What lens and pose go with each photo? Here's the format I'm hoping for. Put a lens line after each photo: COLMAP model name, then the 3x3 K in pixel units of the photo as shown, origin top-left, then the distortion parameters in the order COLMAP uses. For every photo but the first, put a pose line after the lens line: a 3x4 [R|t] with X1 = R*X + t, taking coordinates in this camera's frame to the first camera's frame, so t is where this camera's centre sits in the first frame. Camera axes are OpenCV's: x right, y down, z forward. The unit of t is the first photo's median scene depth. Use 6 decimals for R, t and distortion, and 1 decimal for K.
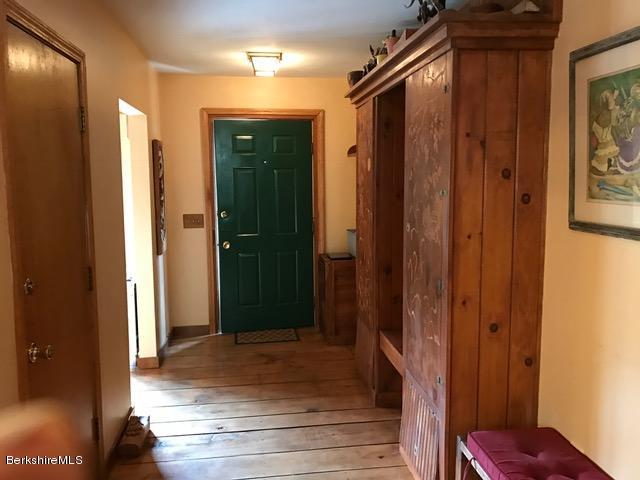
lens RADIAL K [[525.8, 0, 317.6], [0, 525.8, 236.4], [0, 0, 1]] dist [0.012241, -0.010510]
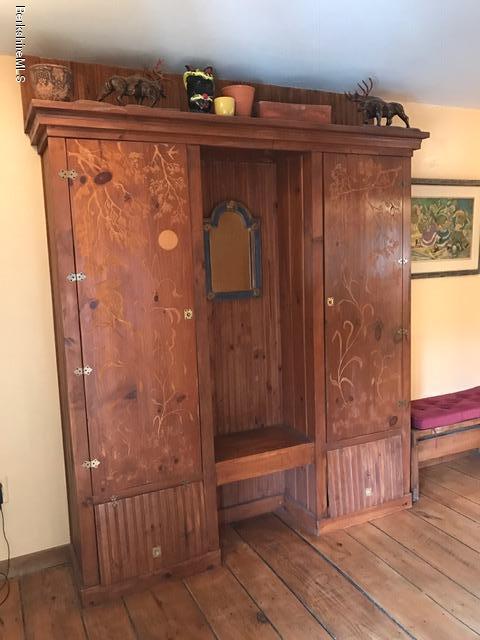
lens RADIAL K [[523.3, 0, 243.6], [0, 523.3, 318.3], [0, 0, 1]] dist [0.038962, -0.032503]
pose [[-0.306813, -0.092452, 0.947269, -1.000782], [0.152110, 0.977715, 0.144691, -0.213267], [-0.939536, 0.188482, -0.285913, 1.957949]]
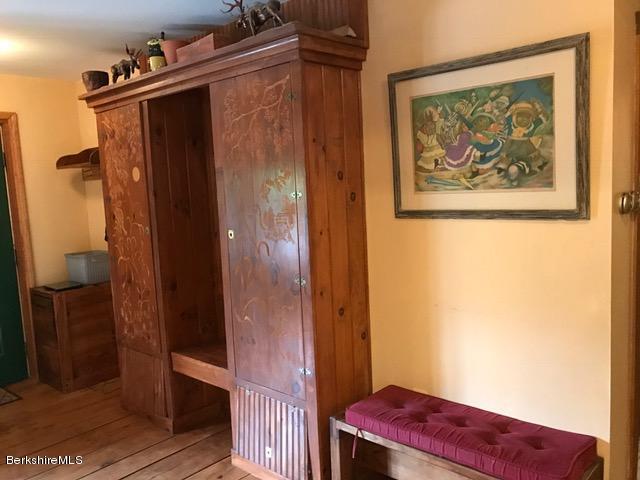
lens RADIAL K [[523.3, 0, 320.0], [0, 523.3, 240.0], [0, 0, 1]] dist [0.038962, -0.032503]
pose [[0.756425, -0.098822, 0.646573, -0.457291], [0.116468, 0.993073, 0.015525, -0.002289], [-0.643628, 0.063561, 0.762694, 0.184544]]
